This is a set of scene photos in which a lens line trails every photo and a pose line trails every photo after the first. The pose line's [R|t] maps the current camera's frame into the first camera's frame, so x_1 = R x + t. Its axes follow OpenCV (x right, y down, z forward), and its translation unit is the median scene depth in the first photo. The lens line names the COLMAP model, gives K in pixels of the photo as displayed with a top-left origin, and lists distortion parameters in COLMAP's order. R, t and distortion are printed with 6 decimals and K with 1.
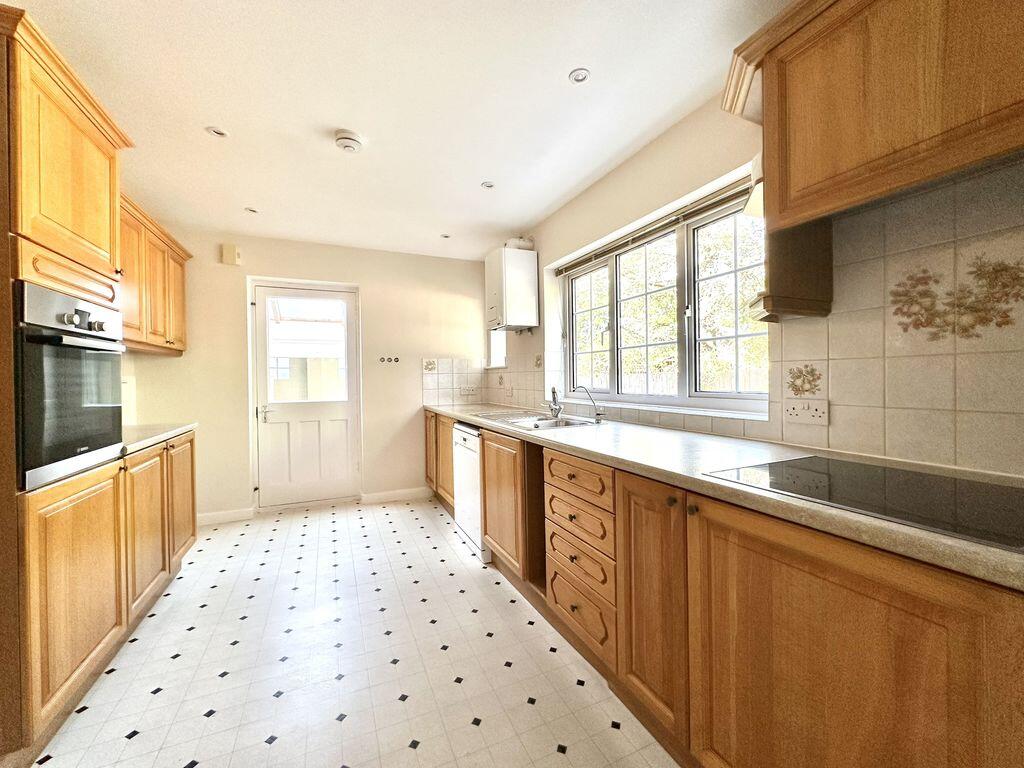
lens RADIAL K [[406.9, 0, 513.5], [0, 406.9, 382.1], [0, 0, 1]] dist [-0.000188, 0.000053]
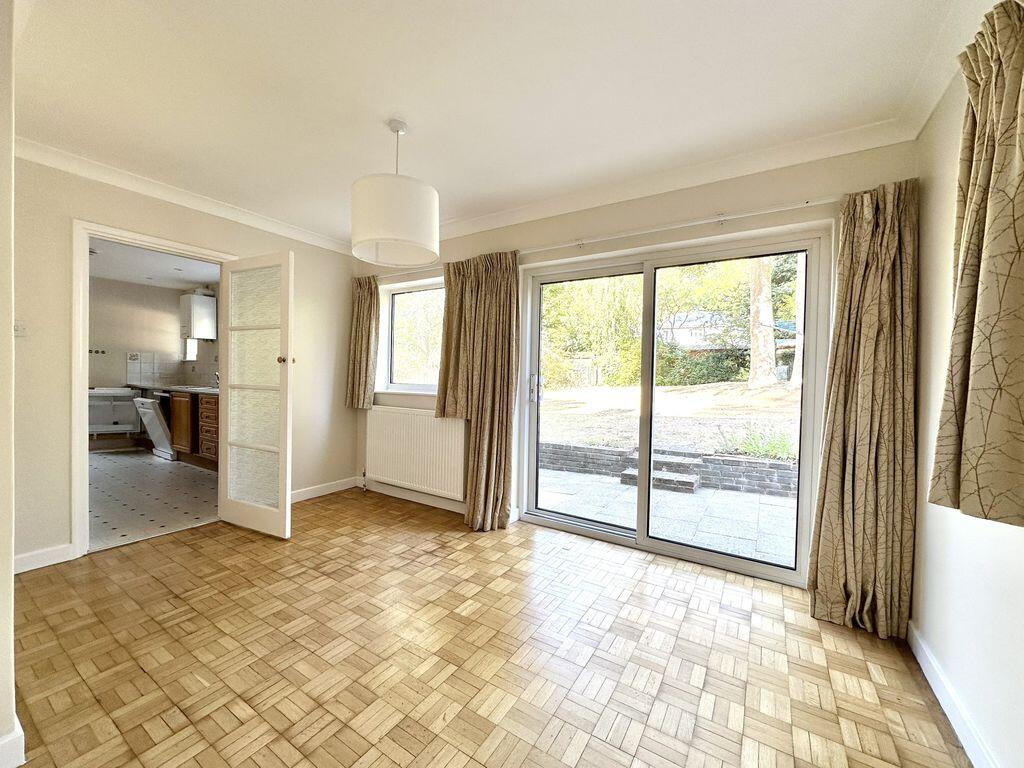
lens RADIAL K [[406.9, 0, 512.7], [0, 406.9, 381.0], [0, 0, 1]] dist [-0.000188, 0.000053]
pose [[0.836970, 0.018086, 0.546949, 0.143841], [-0.026402, 0.999624, 0.007347, -0.000472], [-0.546611, -0.020590, 0.837133, -1.013943]]
